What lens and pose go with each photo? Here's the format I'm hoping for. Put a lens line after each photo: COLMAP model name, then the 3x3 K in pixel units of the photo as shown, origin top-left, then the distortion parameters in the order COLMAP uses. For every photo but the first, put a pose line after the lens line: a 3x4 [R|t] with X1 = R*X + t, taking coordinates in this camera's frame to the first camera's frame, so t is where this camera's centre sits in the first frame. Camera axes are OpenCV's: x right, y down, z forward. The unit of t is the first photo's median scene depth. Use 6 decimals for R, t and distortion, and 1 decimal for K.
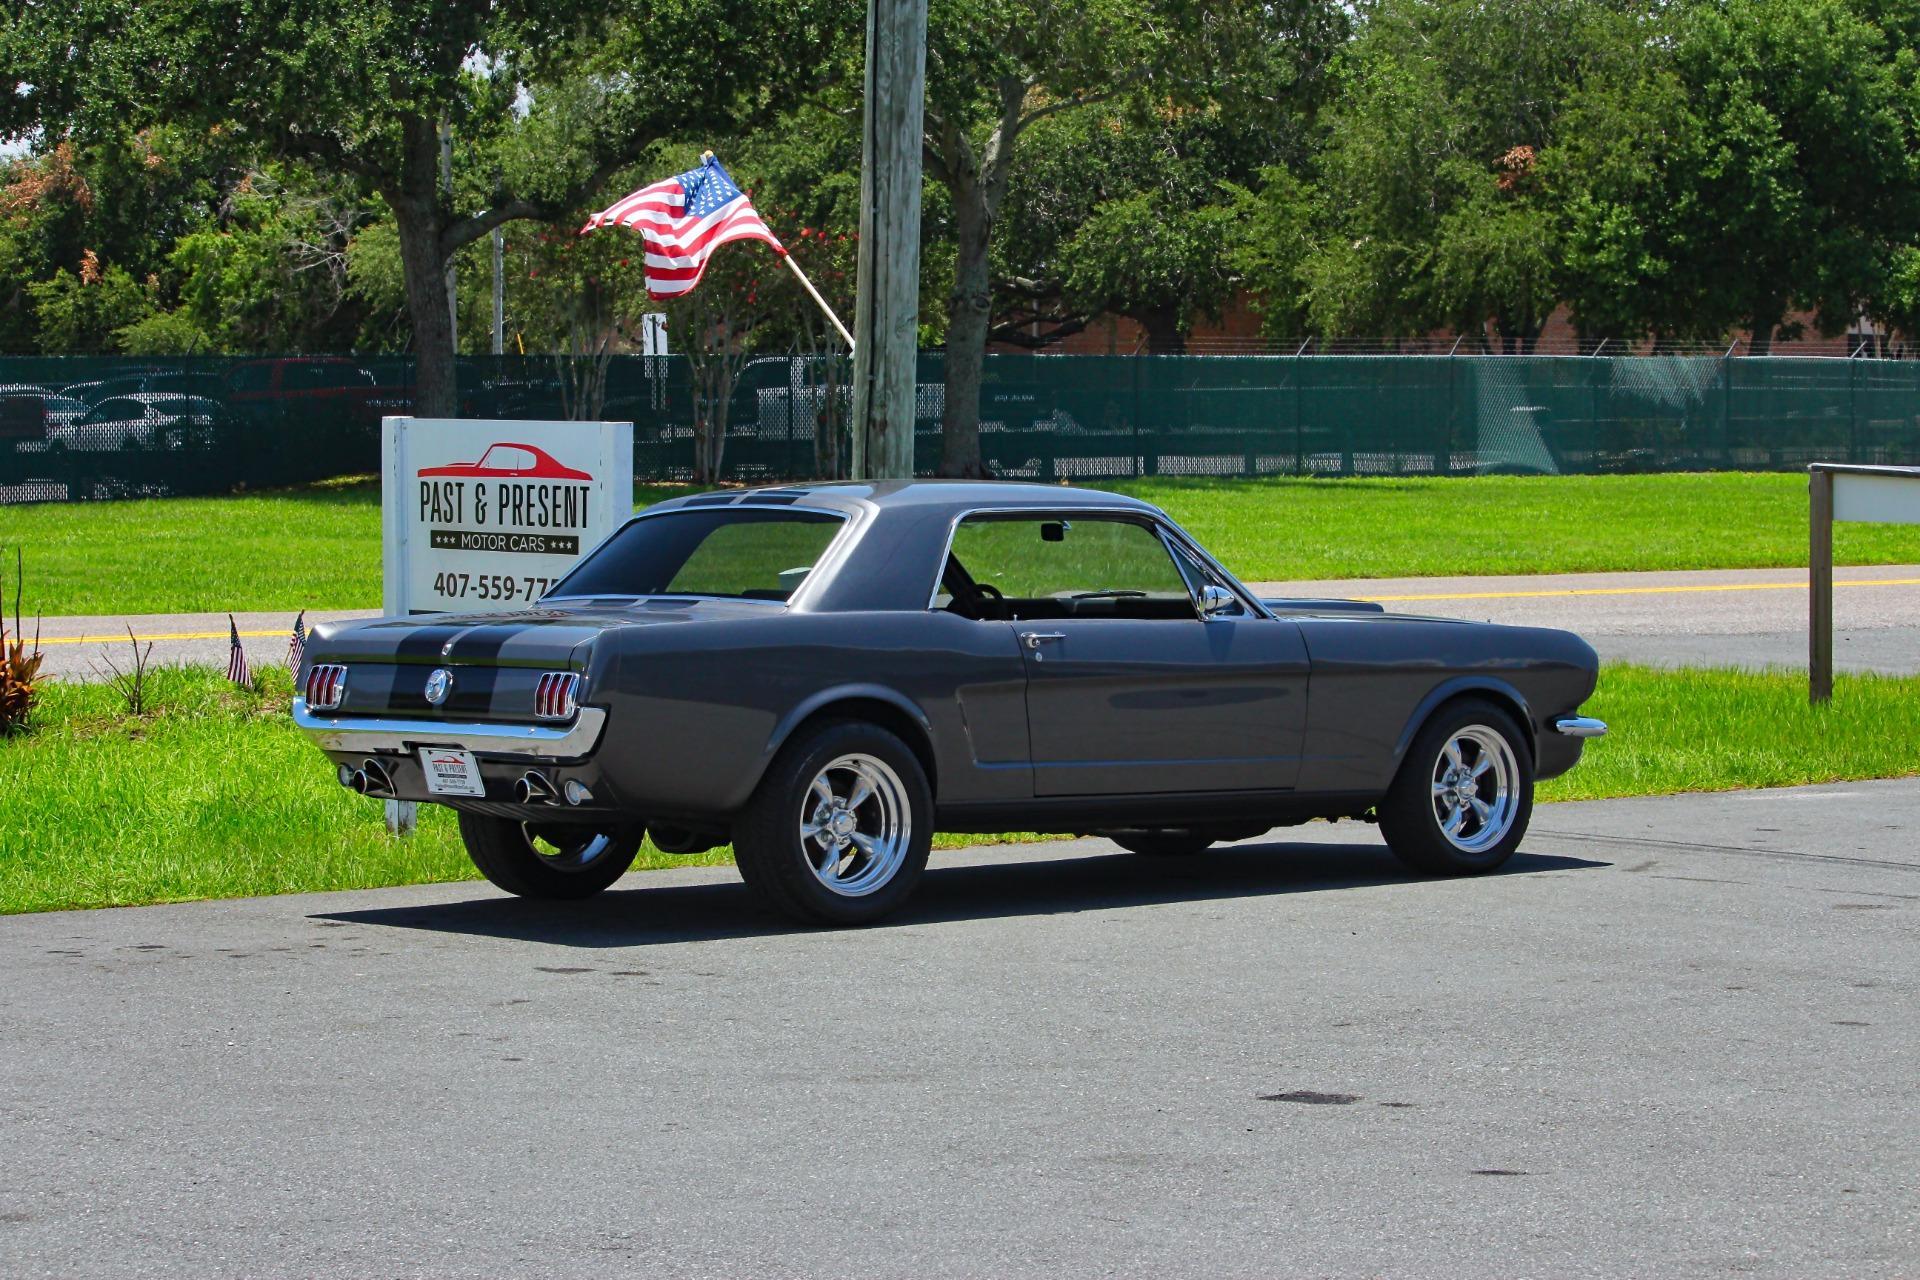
lens RADIAL K [[4999.8, 0, 985.4], [0, 4999.8, 636.2], [0, 0, 1]] dist [-0.391544, -0.377571]
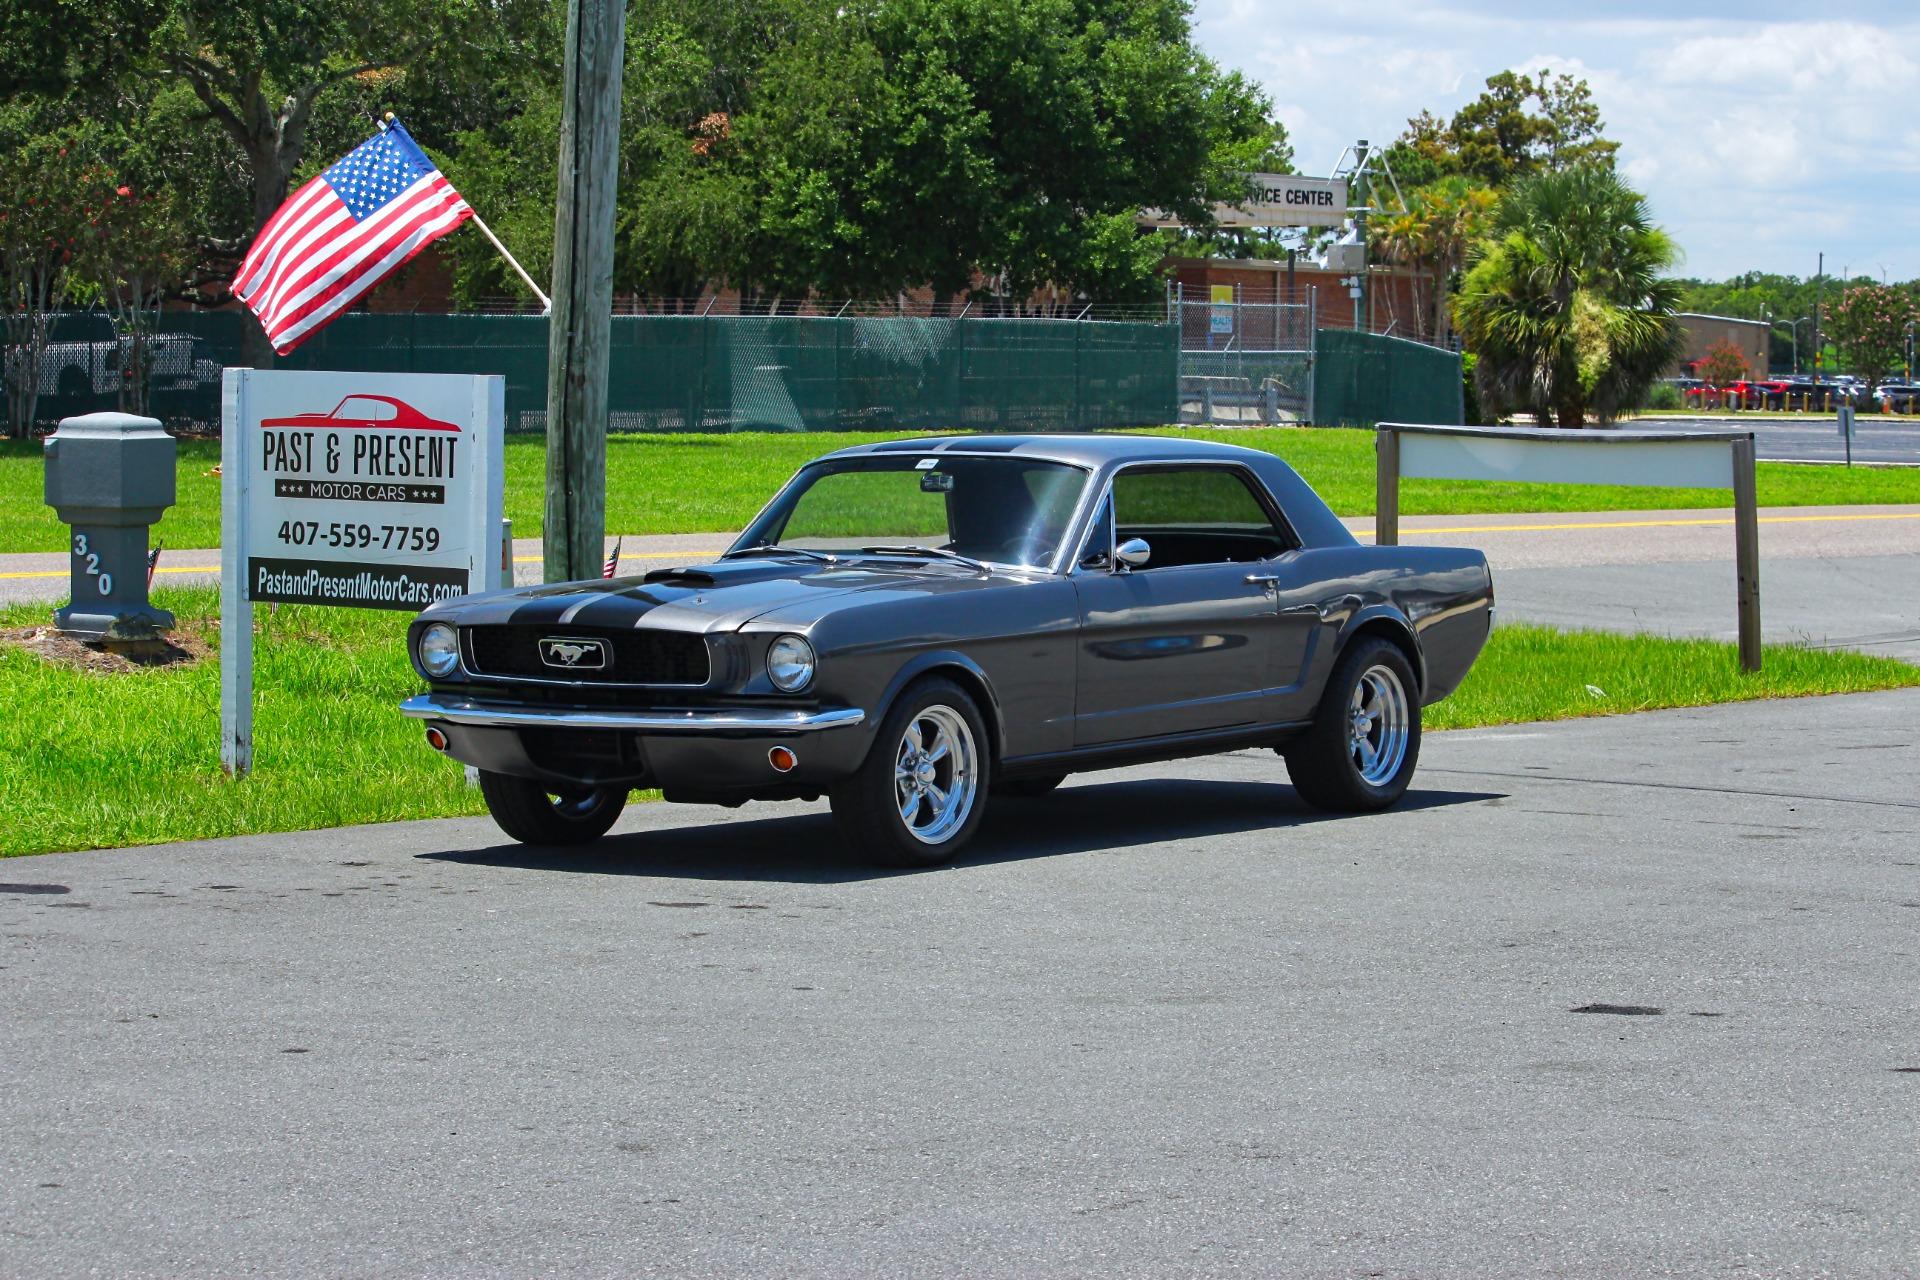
lens RADIAL K [[4876.3, 0, 993.5], [0, 4876.3, 642.4], [0, 0, 1]] dist [-0.431358, 0.350271]
pose [[0.980896, 0.000247, 0.194532, -0.140962], [-0.002401, 0.999938, 0.010835, 0.000976], [-0.194518, -0.011095, 0.980836, -0.001857]]
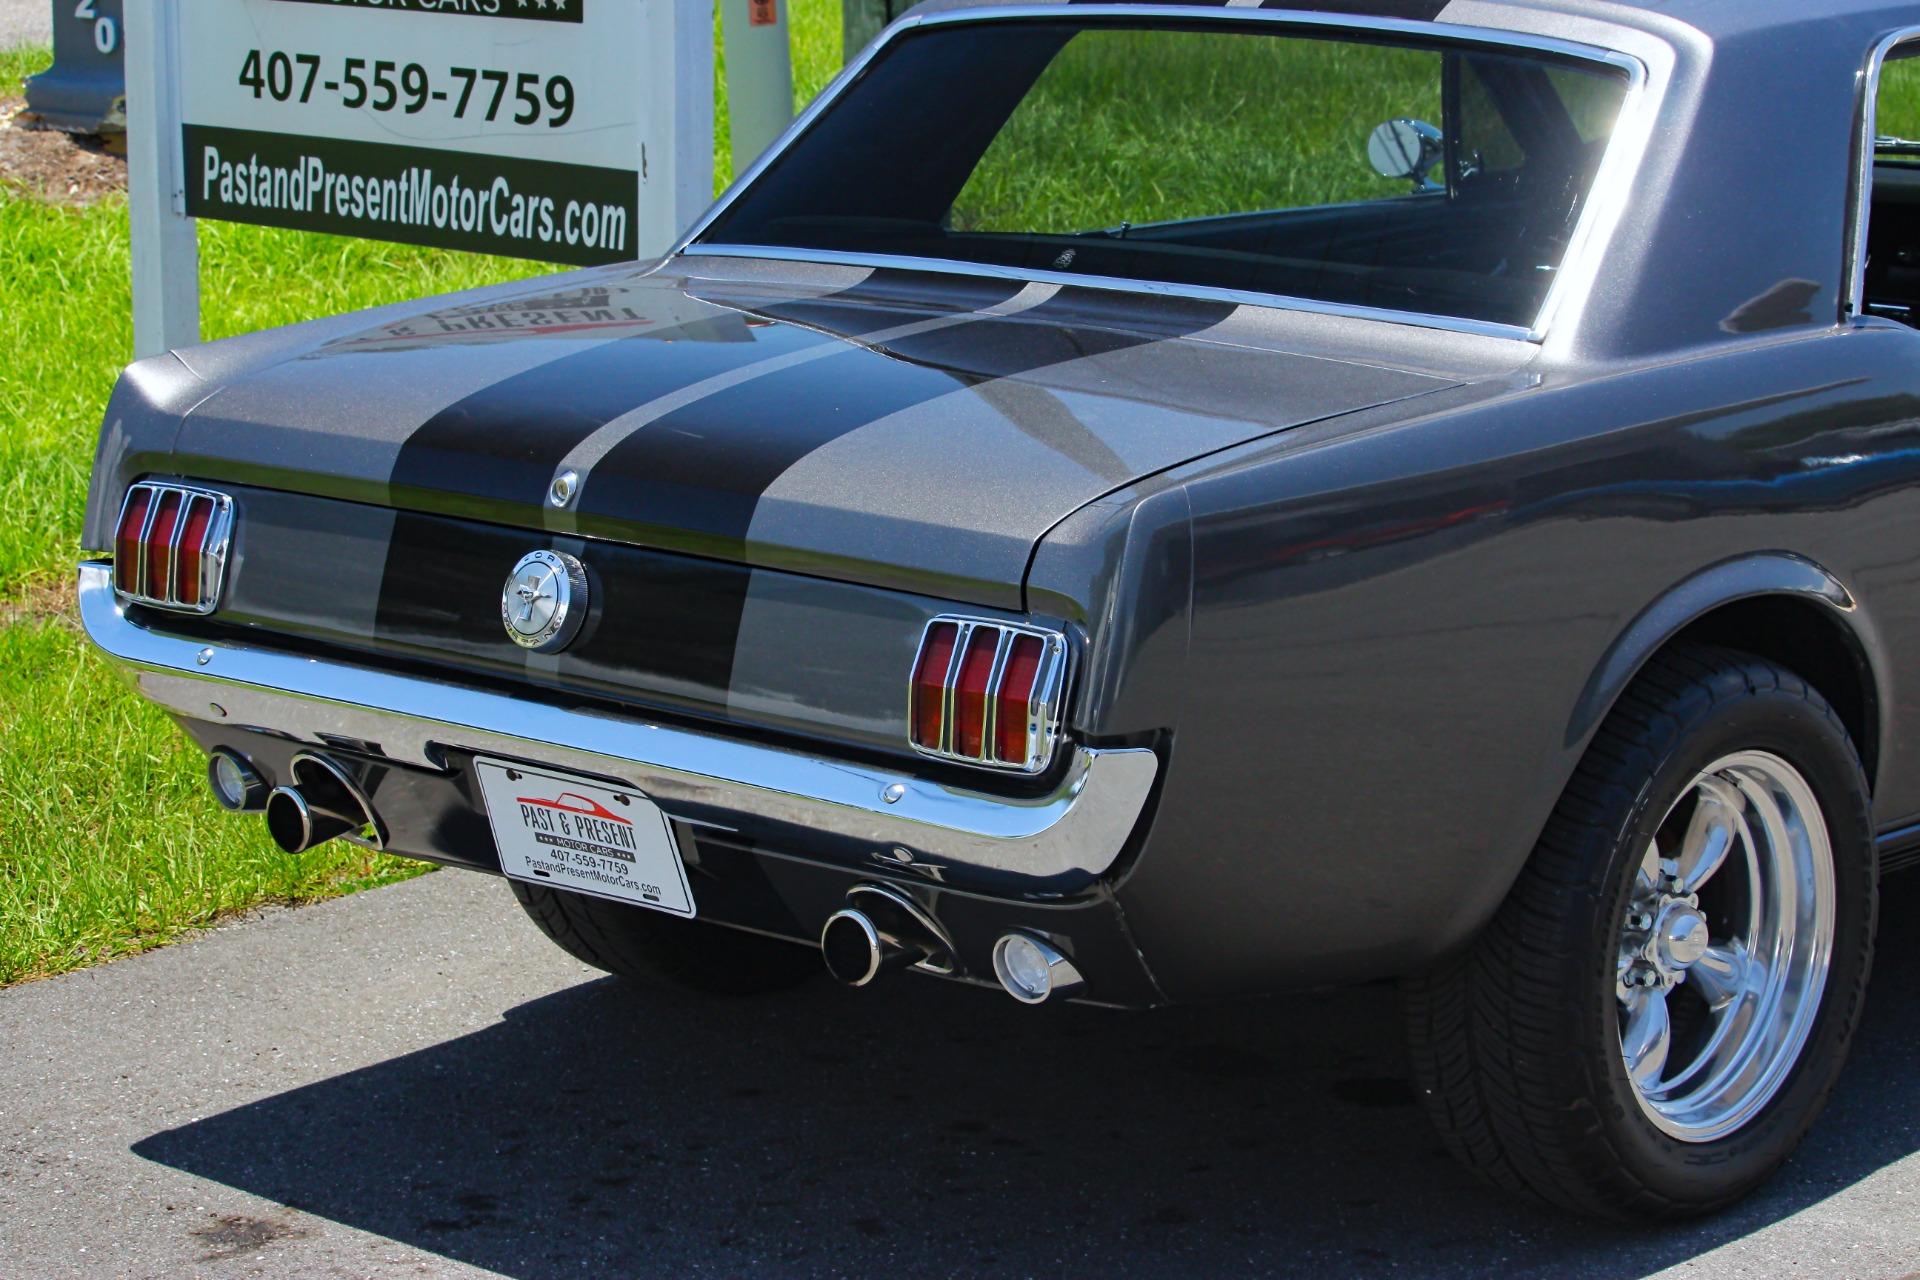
lens RADIAL K [[4818.5, 0, 960.0], [0, 4818.5, 640.0], [0, 0, 1]] dist [-0.333292, 0.148526]
pose [[0.993201, -0.031892, 0.111960, -0.083933], [0.011818, 0.984396, 0.175571, -0.031815], [-0.115813, -0.173054, 0.978080, 0.476336]]
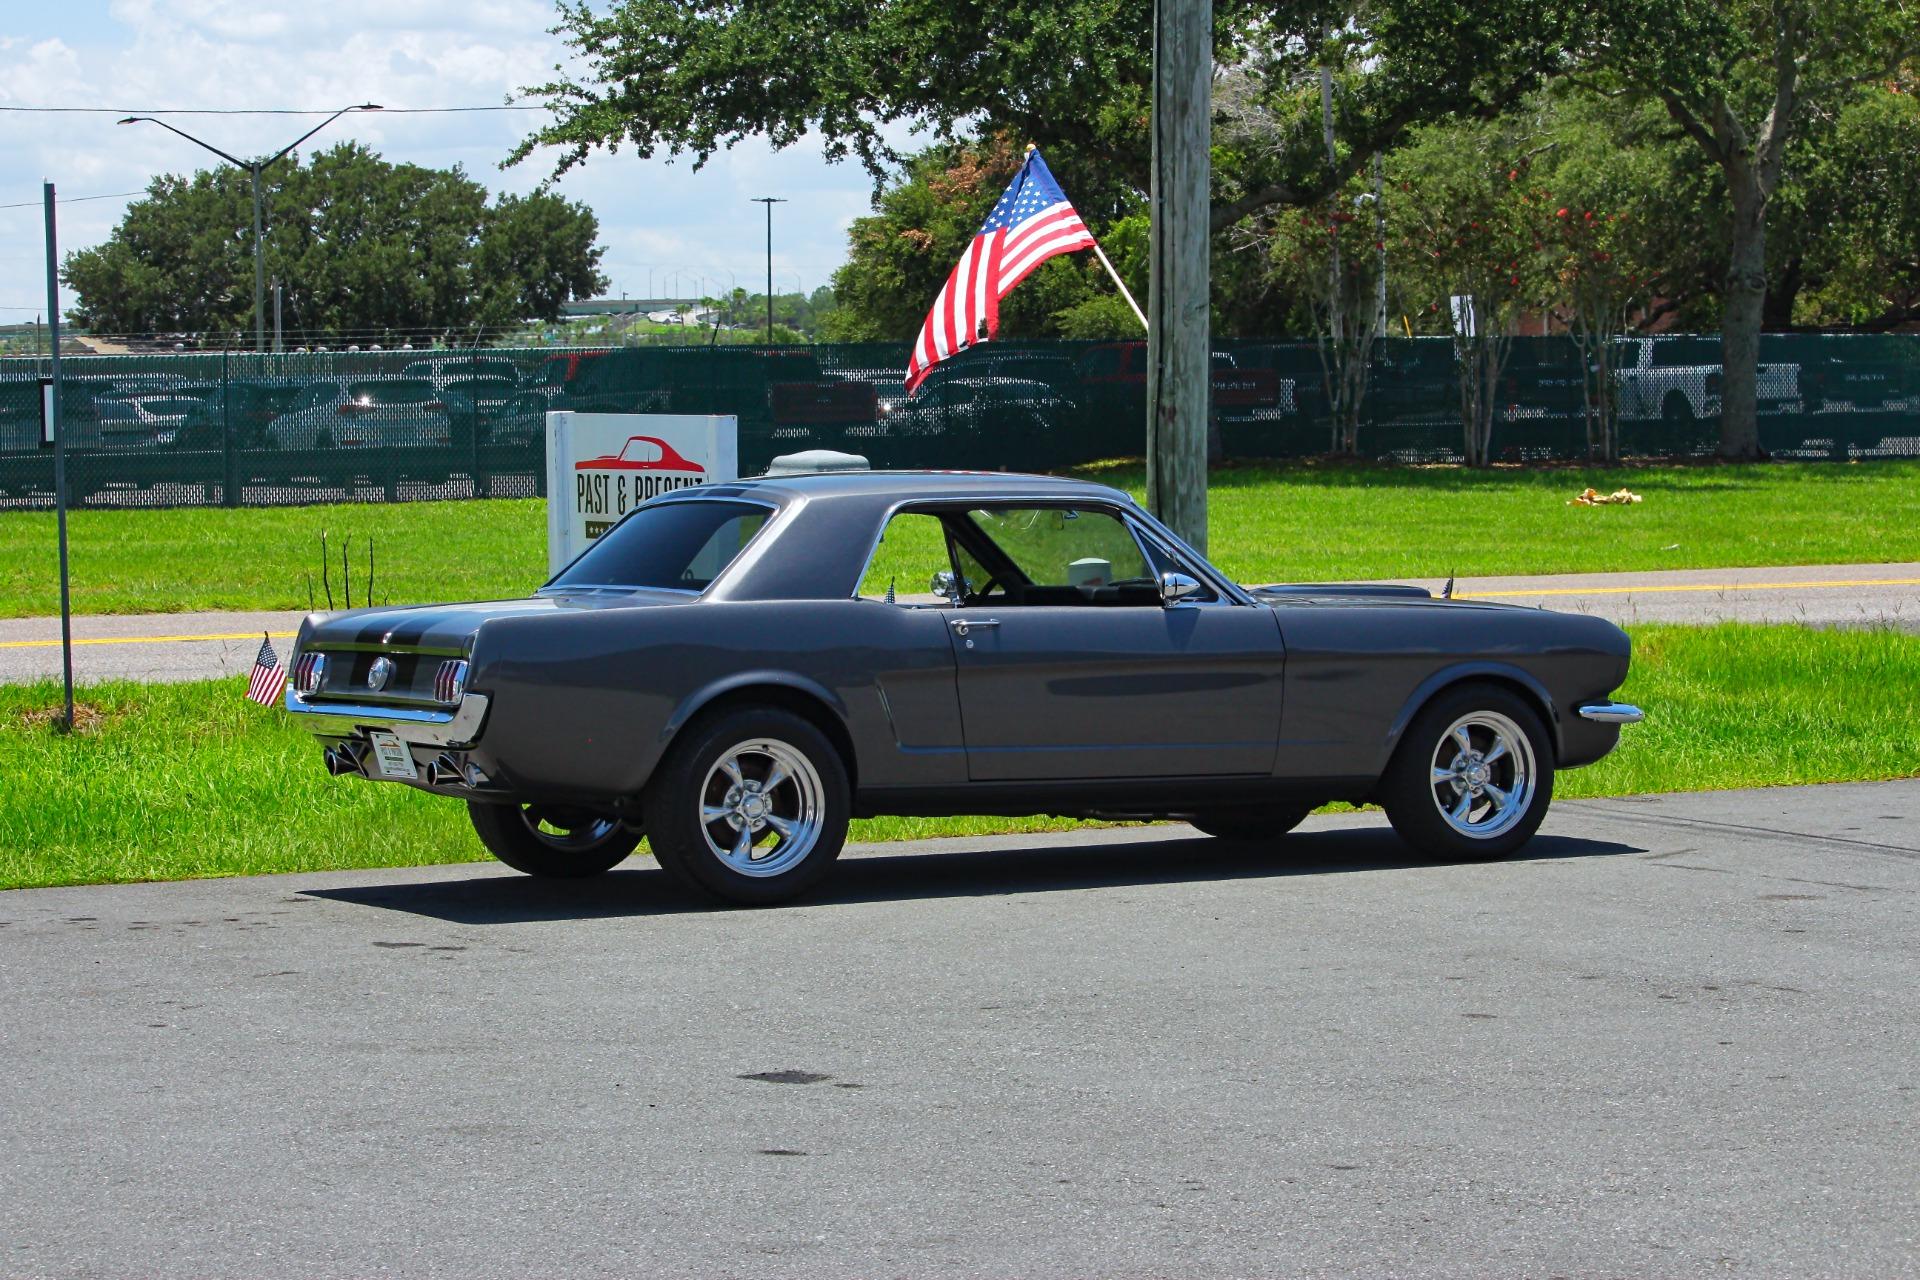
lens RADIAL K [[4999.8, 0, 985.4], [0, 4999.8, 636.2], [0, 0, 1]] dist [-0.391544, -0.377571]
pose [[0.977053, -0.001583, -0.212992, 0.168387], [0.002476, 0.999989, 0.003928, -0.001052], [0.212983, -0.004365, 0.977046, 0.003419]]
